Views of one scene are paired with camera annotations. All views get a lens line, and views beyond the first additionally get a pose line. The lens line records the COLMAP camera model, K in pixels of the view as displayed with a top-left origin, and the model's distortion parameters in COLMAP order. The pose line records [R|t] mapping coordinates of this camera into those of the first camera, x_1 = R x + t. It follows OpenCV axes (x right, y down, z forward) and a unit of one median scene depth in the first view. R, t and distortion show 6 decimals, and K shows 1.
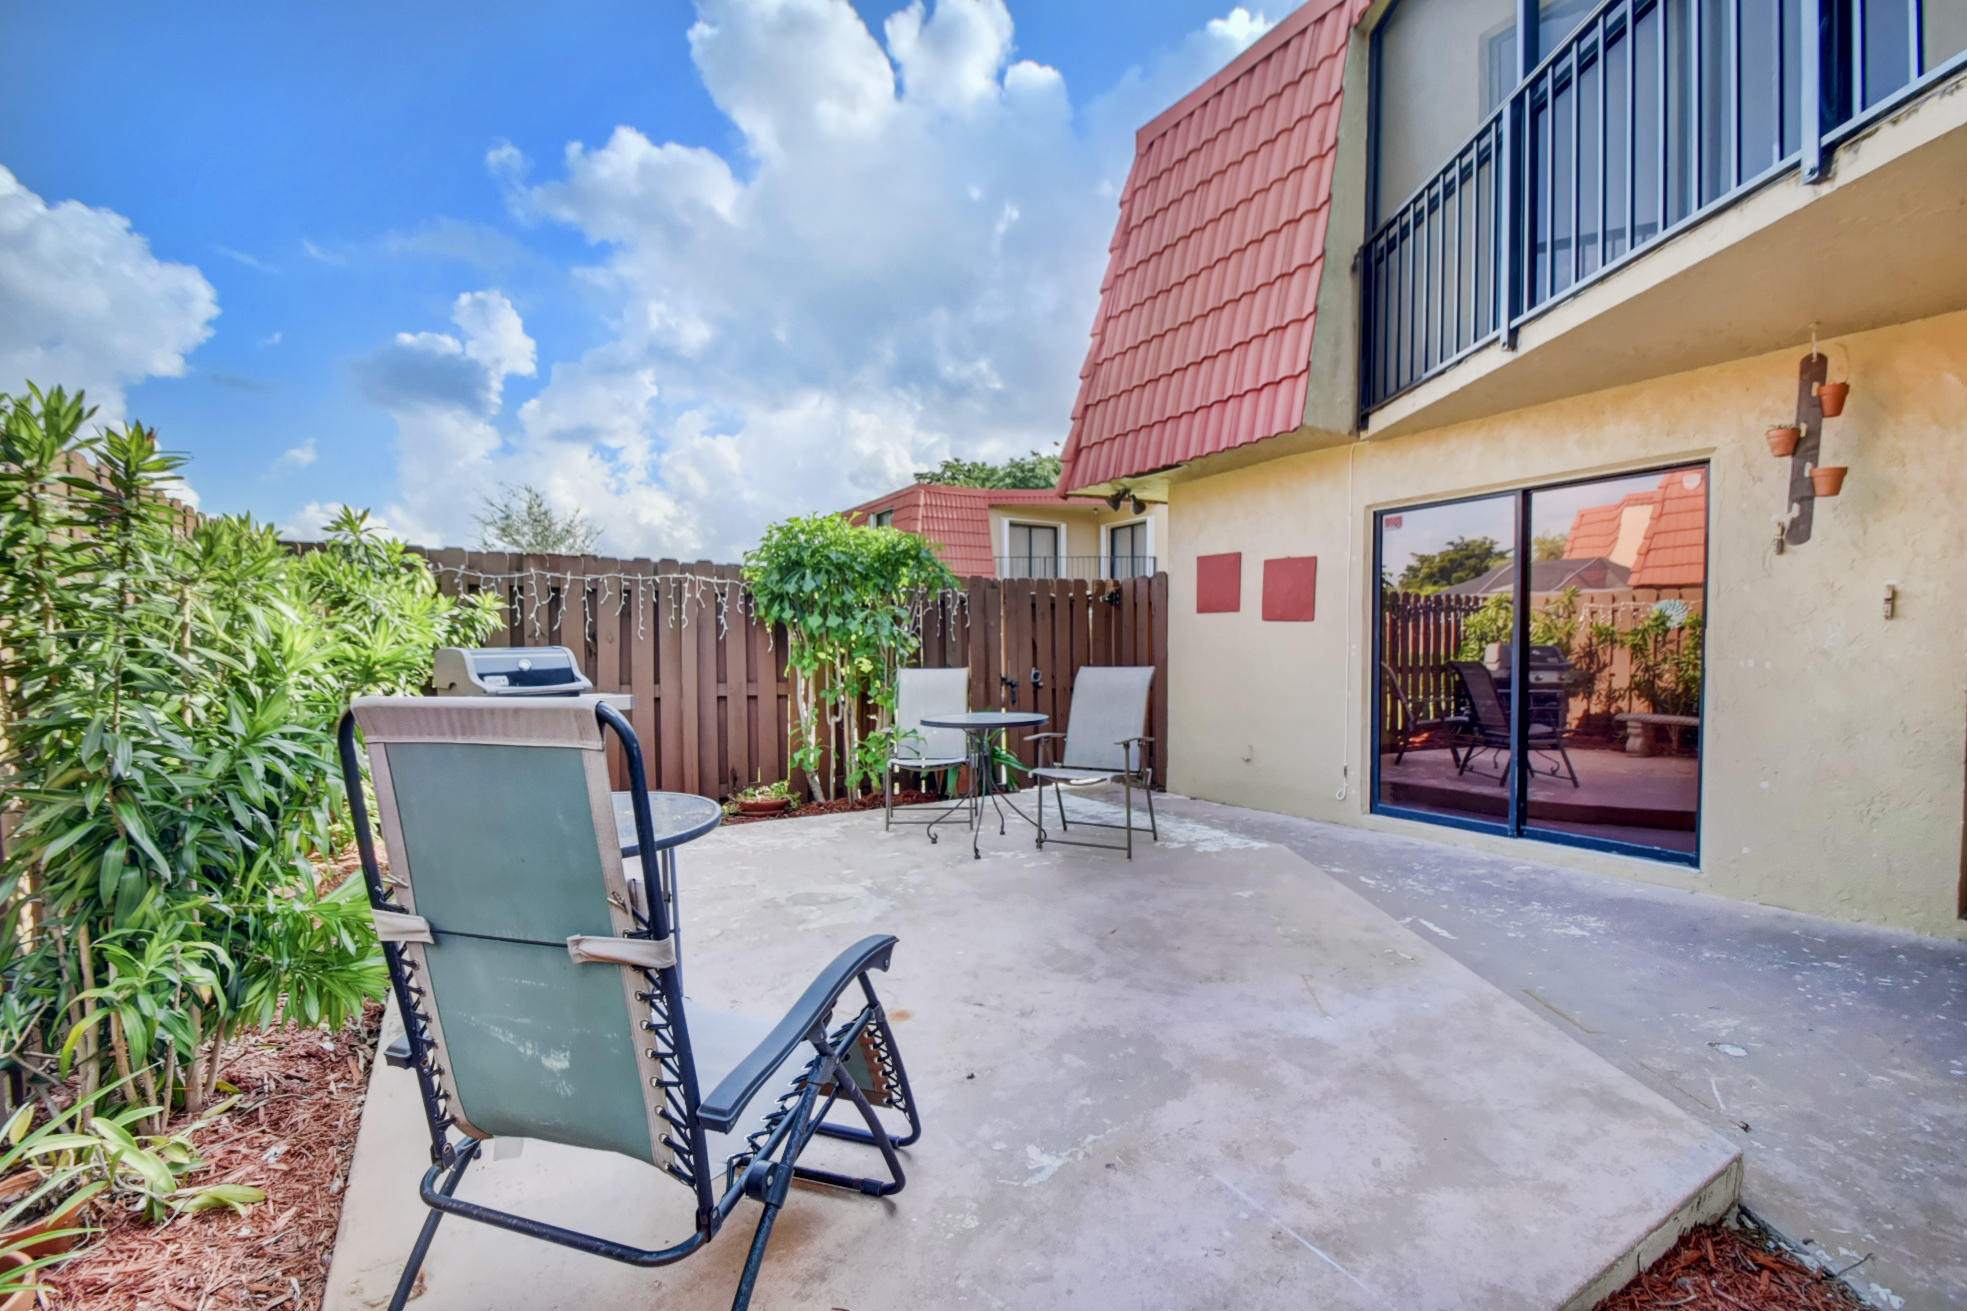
lens RADIAL K [[882.0, 0, 982.9], [0, 882.0, 656.4], [0, 0, 1]] dist [0.003340, -0.007658]
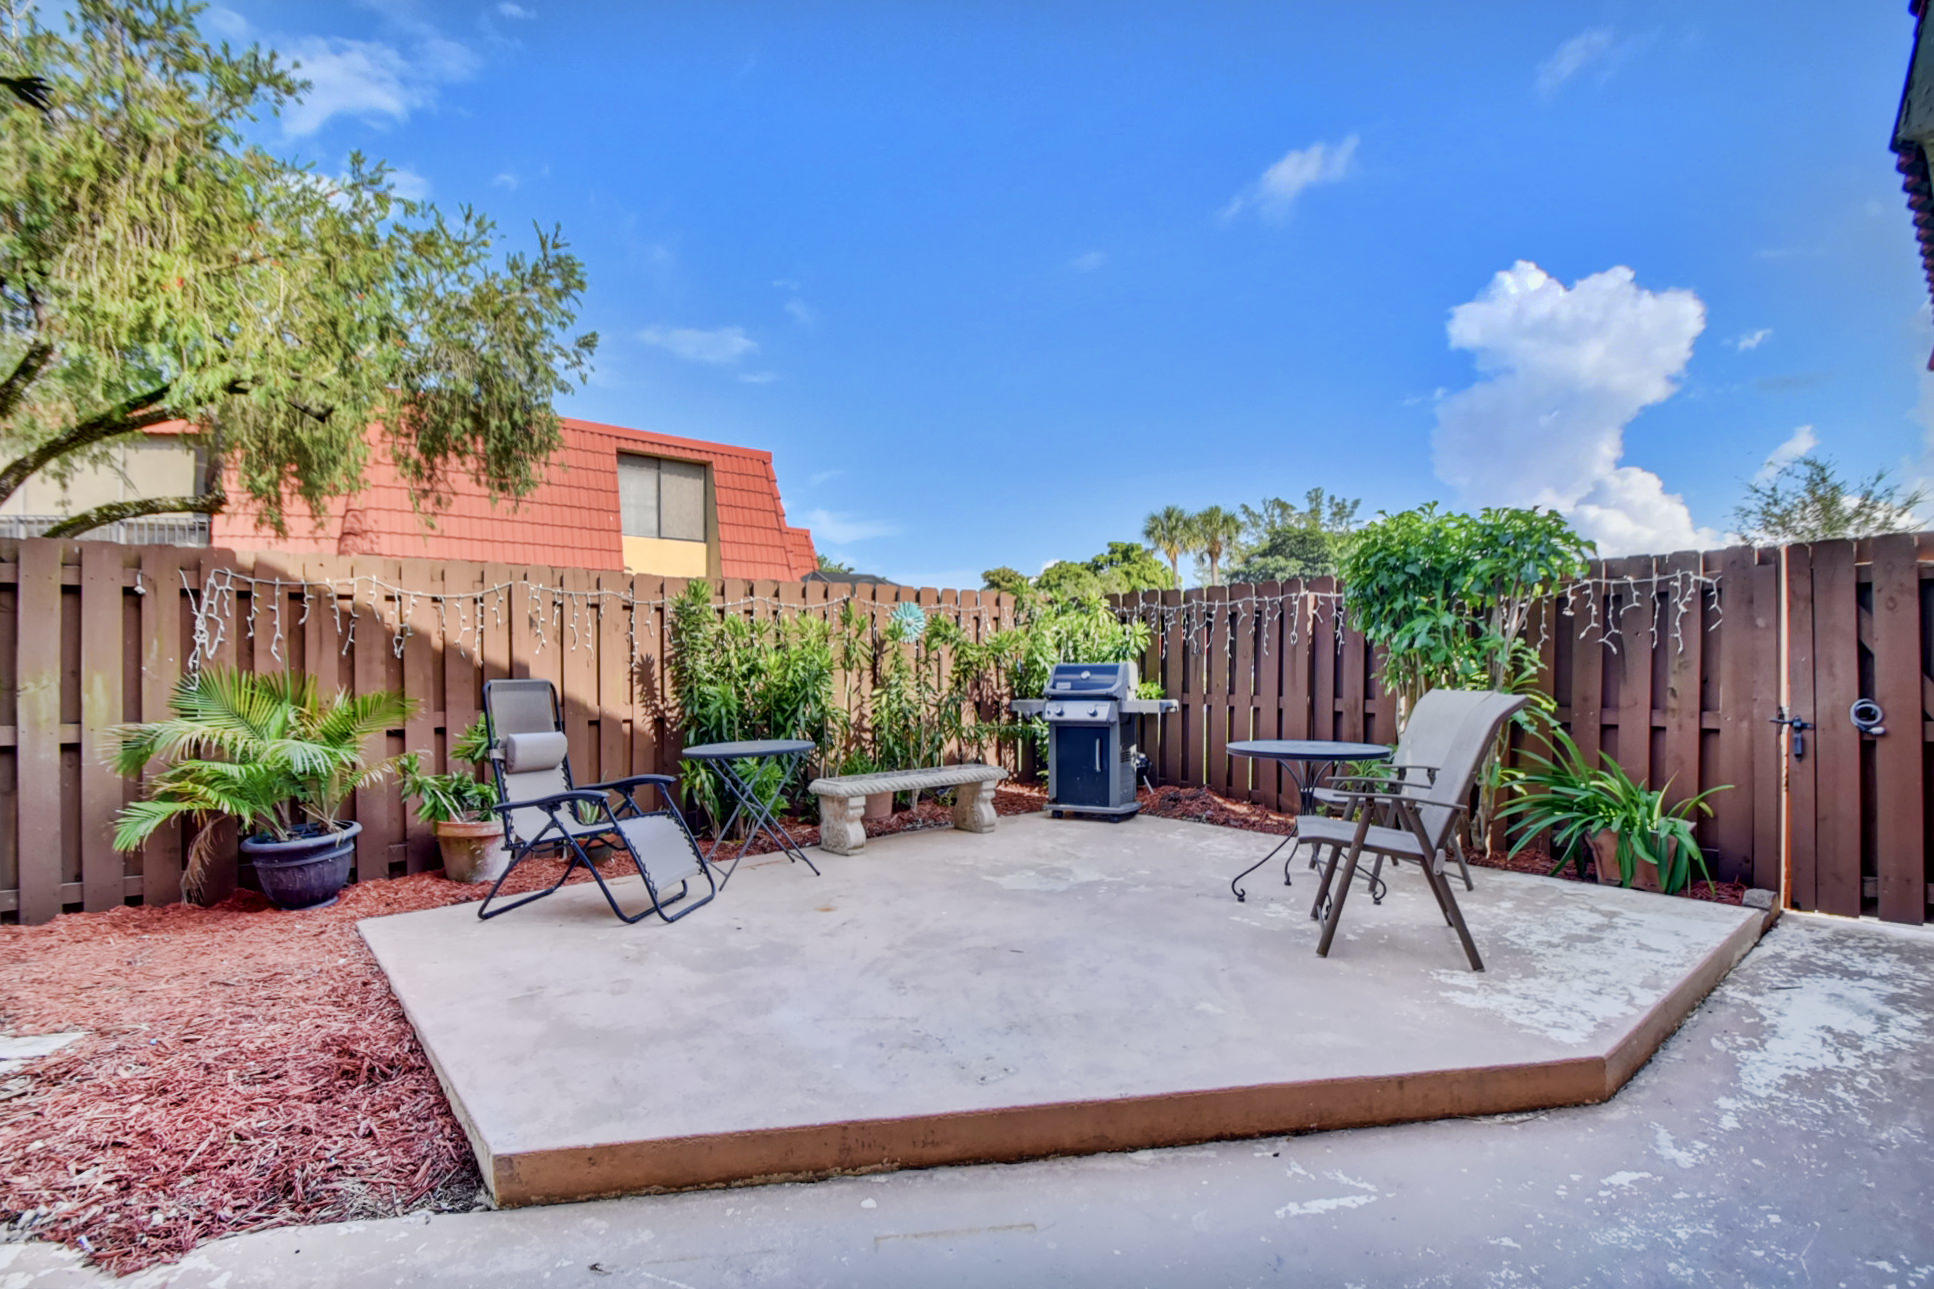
lens RADIAL K [[867.2, 0, 930.3], [0, 867.2, 669.9], [0, 0, 1]] dist [0.003340, -0.007658]
pose [[0.126437, 0.009200, -0.991932, 0.947180], [-0.006943, 0.999941, 0.008389, -0.010512], [0.991950, 0.005826, 0.126494, 0.670057]]
